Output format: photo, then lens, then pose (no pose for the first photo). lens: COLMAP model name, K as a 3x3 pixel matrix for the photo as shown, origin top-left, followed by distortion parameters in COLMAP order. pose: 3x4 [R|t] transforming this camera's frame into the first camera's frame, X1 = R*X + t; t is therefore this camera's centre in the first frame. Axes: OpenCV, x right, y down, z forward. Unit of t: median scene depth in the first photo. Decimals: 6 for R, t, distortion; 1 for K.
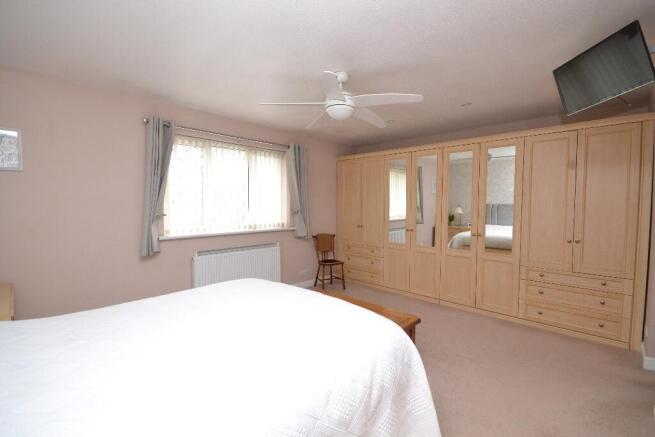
lens RADIAL K [[284.8, 0, 327.5], [0, 284.8, 218.5], [0, 0, 1]] dist [0.000833, 0.000174]
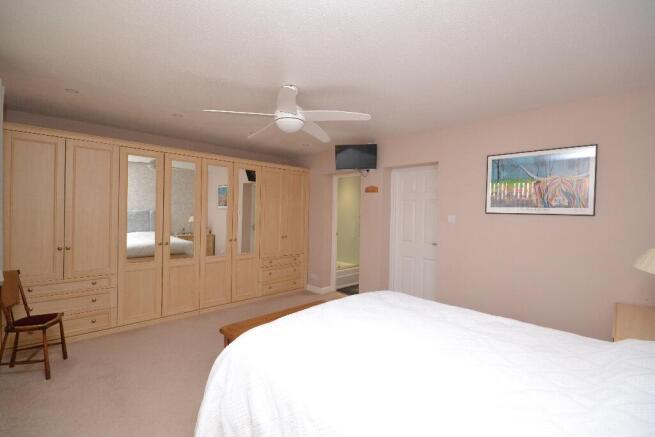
lens RADIAL K [[285.9, 0, 308.9], [0, 285.9, 217.2], [0, 0, 1]] dist [-0.001110, -0.000193]
pose [[0.073310, -0.009328, 0.997266, -0.497038], [0.037807, 0.999263, 0.006568, -0.025063], [-0.996592, 0.037222, 0.073609, 0.470177]]
